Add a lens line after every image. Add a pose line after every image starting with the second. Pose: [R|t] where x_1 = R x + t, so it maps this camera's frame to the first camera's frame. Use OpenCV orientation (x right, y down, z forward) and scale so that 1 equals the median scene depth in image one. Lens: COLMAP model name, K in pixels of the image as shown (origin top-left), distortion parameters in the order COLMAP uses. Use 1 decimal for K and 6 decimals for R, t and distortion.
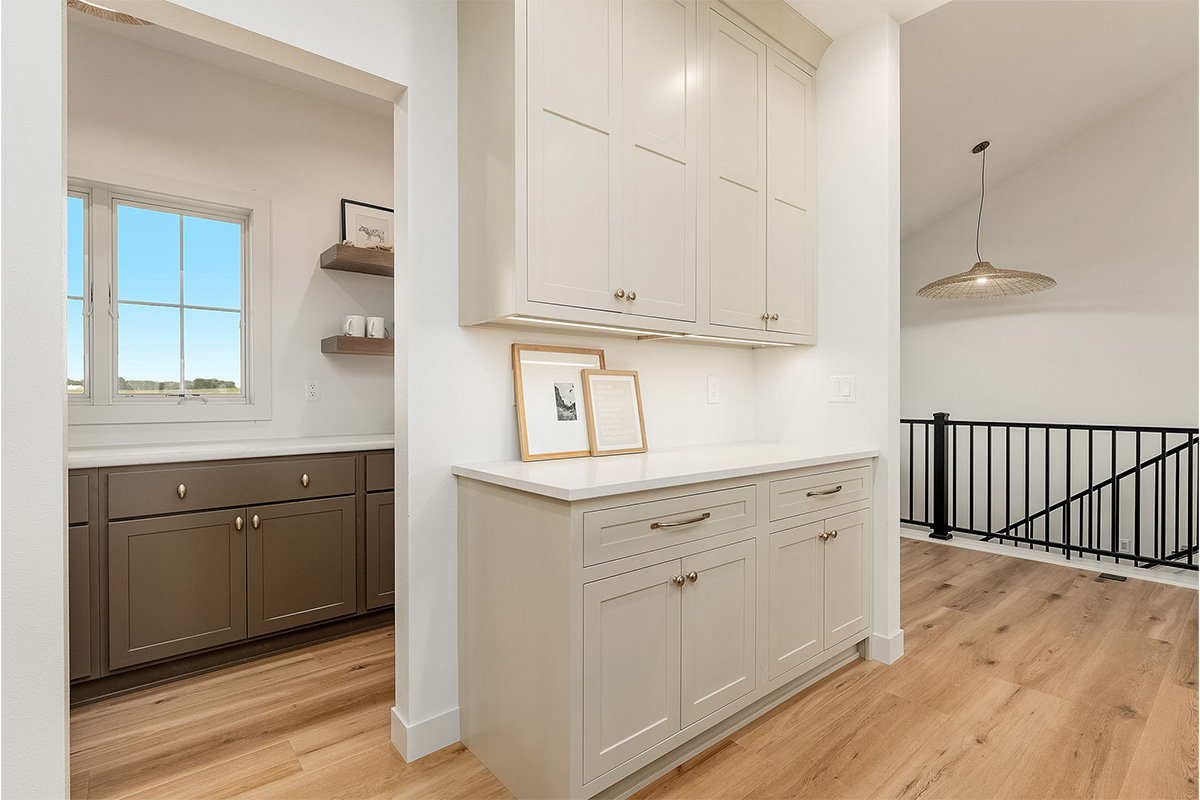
lens RADIAL K [[572.7, 0, 602.4], [0, 572.7, 397.8], [0, 0, 1]] dist [0.000595, 0.000177]
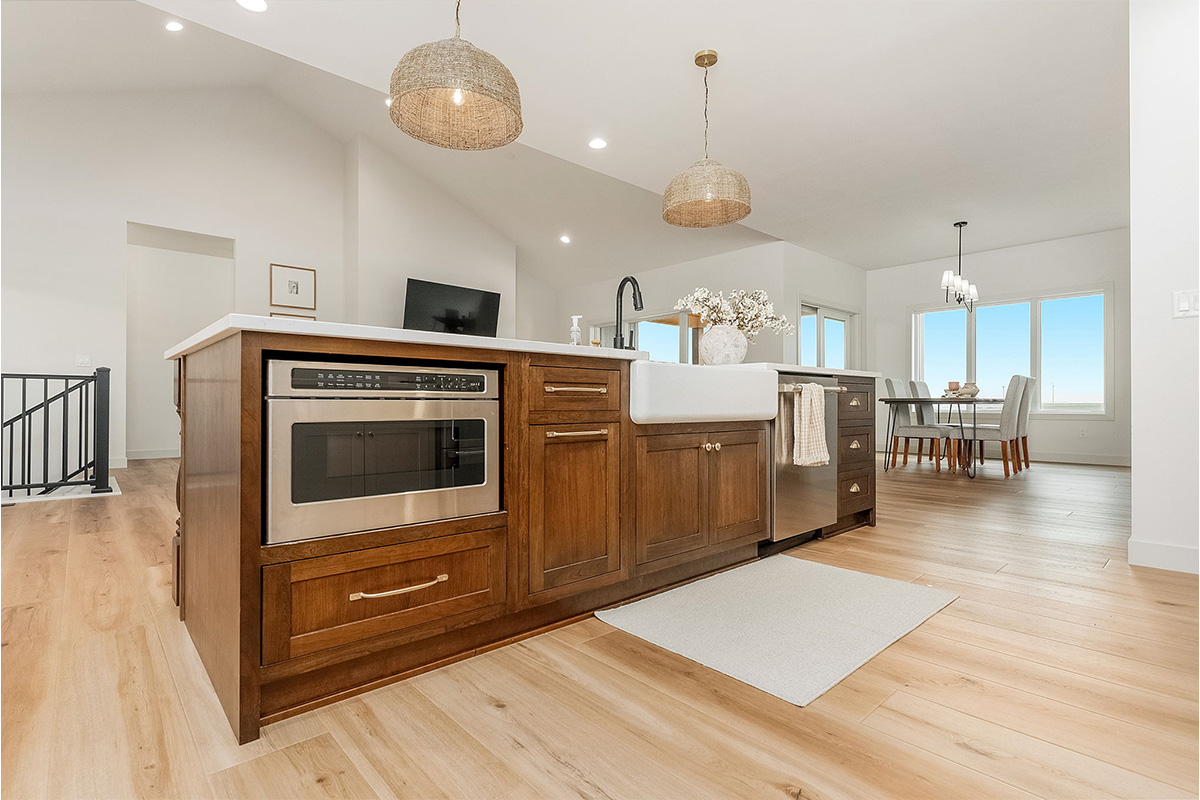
lens RADIAL K [[565.9, 0, 596.1], [0, 565.9, 397.0], [0, 0, 1]] dist [0.000638, -0.000712]
pose [[-0.034496, 0.009008, 0.999364, -0.398315], [0.001729, 0.999958, -0.008953, 0.163291], [-0.999403, 0.001419, -0.034510, -0.204147]]
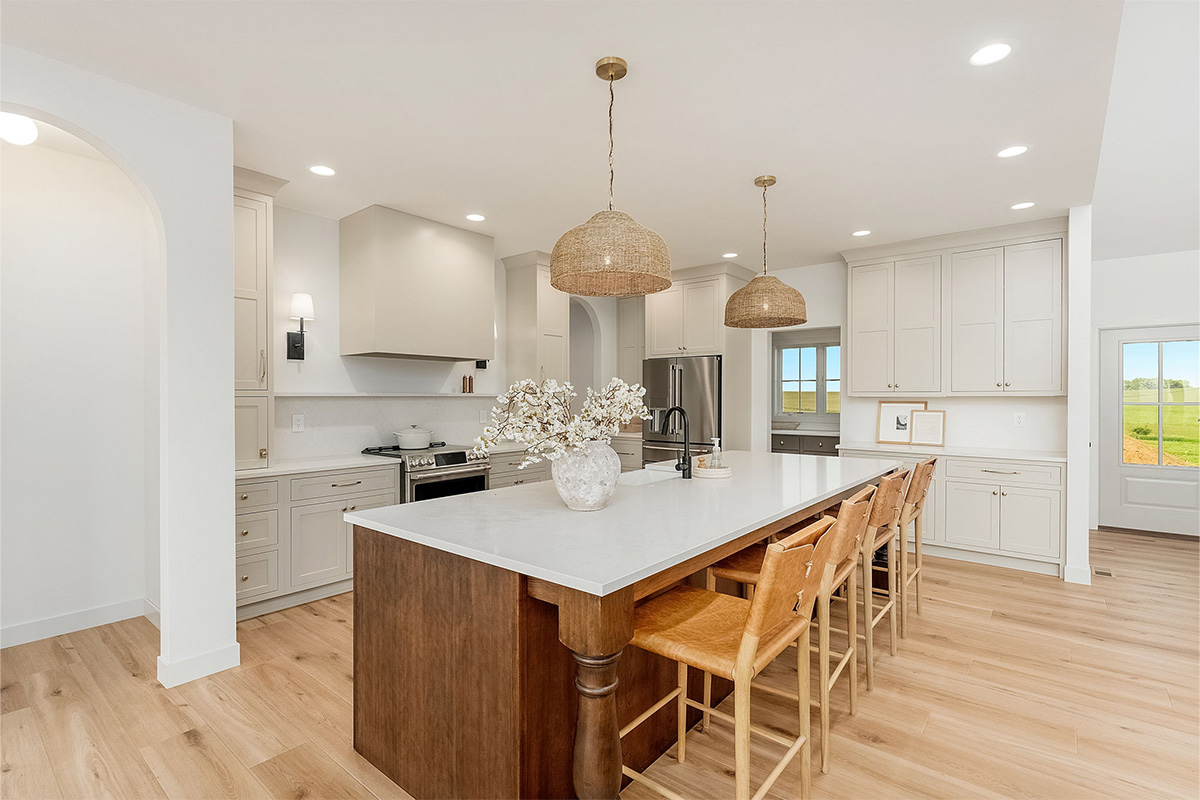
lens RADIAL K [[553.6, 0, 600.9], [0, 553.6, 402.9], [0, 0, 1]] dist [-0.004684, 0.000147]
pose [[0.186401, 0.012289, -0.982397, 1.871466], [-0.003650, 0.999924, 0.011816, -0.092905], [0.982467, 0.001383, 0.186432, -0.708330]]
